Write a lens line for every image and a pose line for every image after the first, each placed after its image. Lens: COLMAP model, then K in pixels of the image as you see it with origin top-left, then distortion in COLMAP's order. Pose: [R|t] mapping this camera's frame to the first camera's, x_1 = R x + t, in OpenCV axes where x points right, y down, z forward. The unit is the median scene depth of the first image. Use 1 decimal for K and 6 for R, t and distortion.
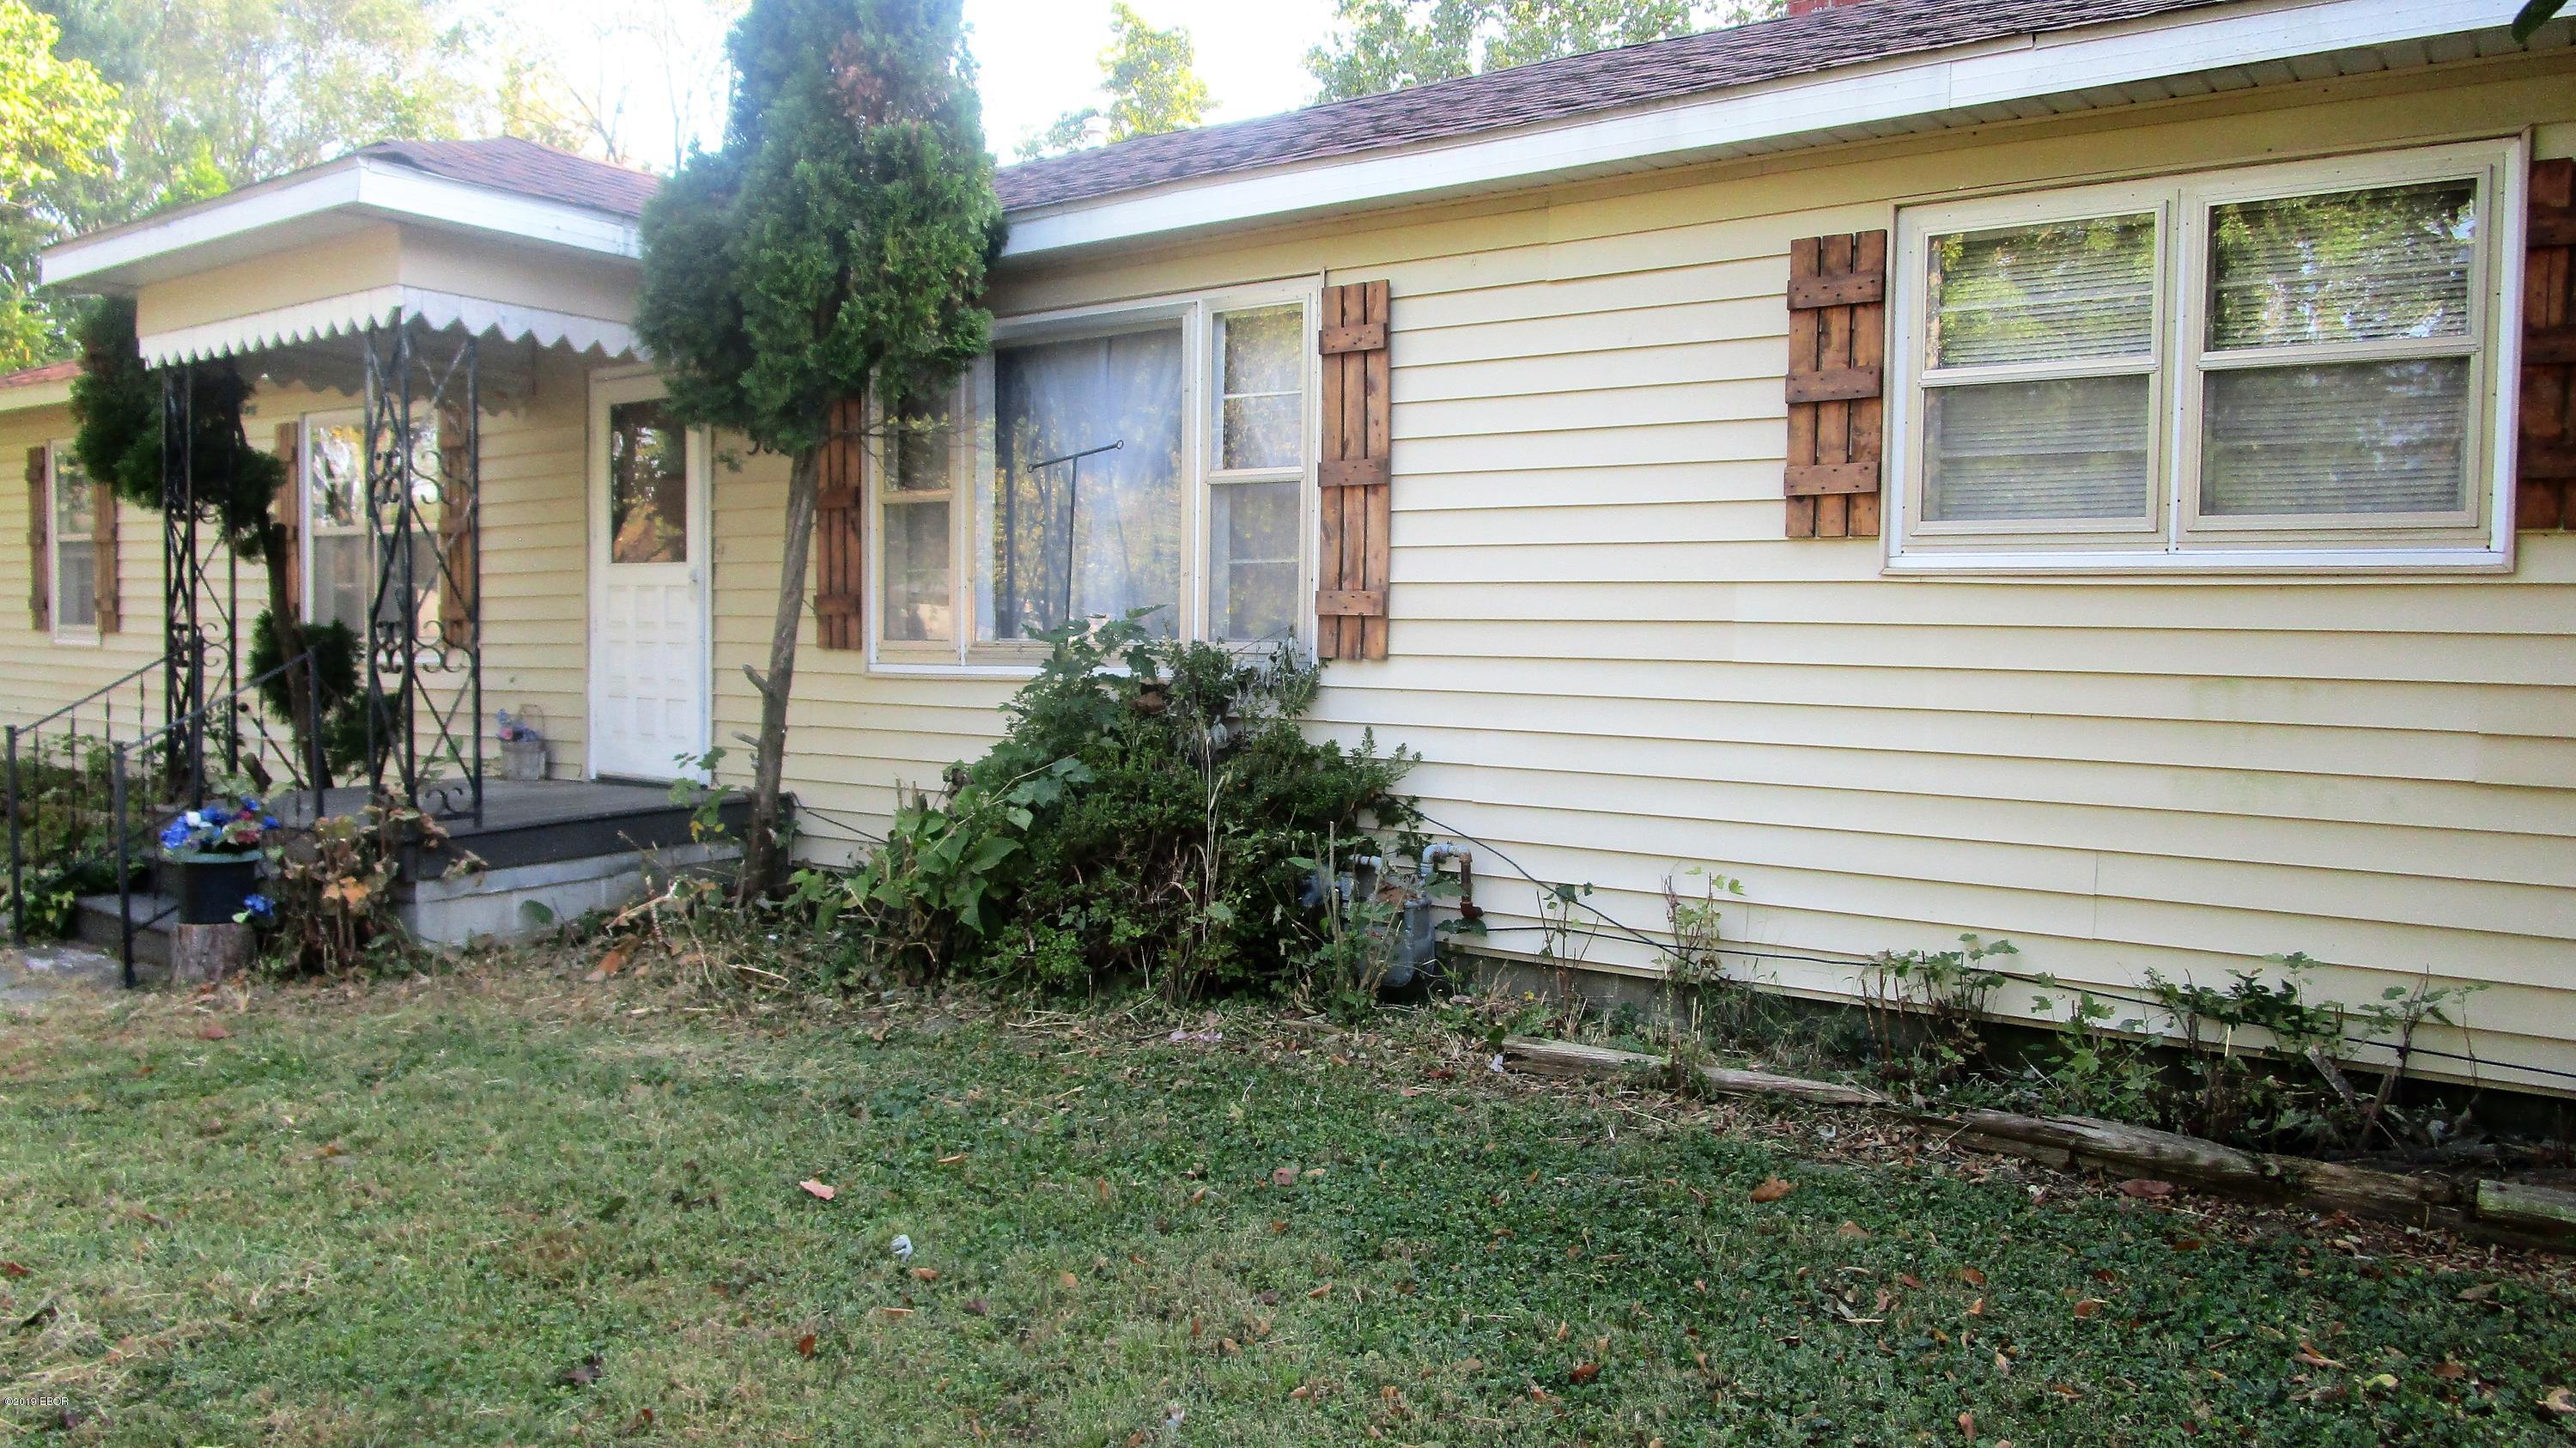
lens RADIAL K [[1802.4, 0, 1288.0], [0, 1802.4, 724.0], [0, 0, 1]] dist [-0.029107, 0.005123]
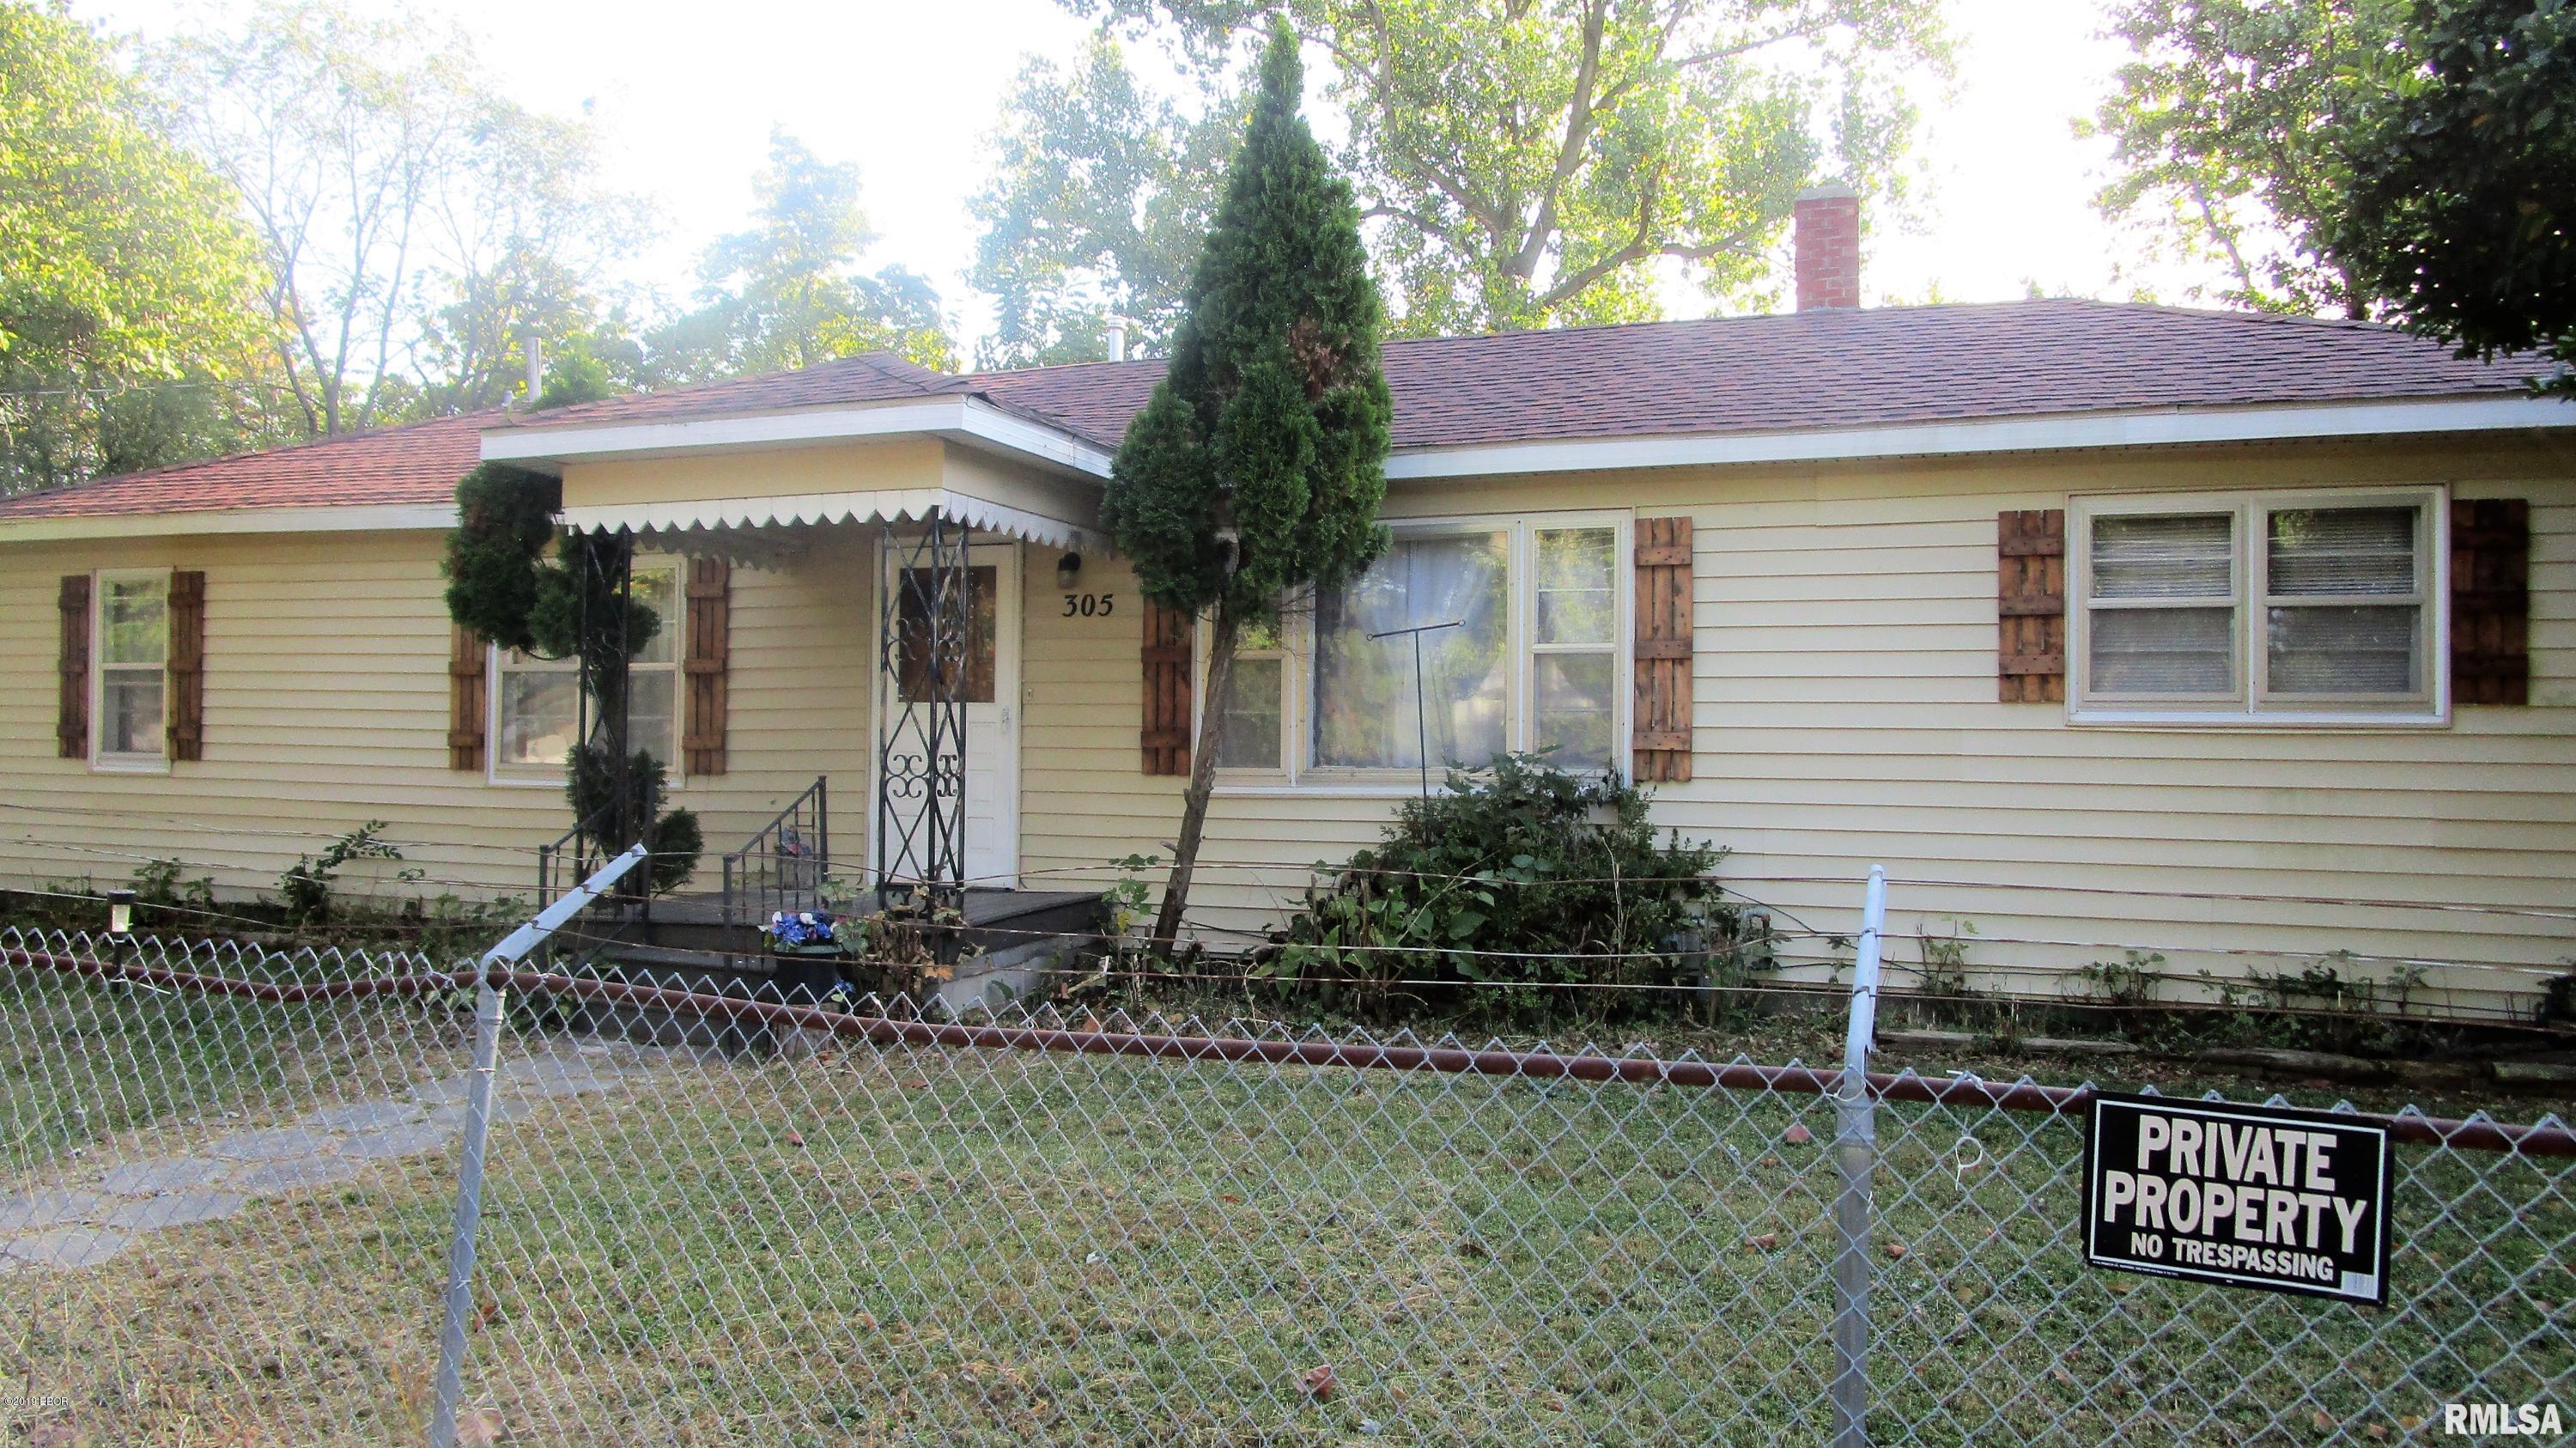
lens RADIAL K [[1802.4, 0, 1288.0], [0, 1802.4, 724.0], [0, 0, 1]] dist [-0.029107, 0.005123]
pose [[0.966225, 0.000835, 0.257698, -0.700826], [0.015568, 0.997979, -0.061604, 0.001943], [-0.257228, 0.063535, 0.964260, -0.327578]]
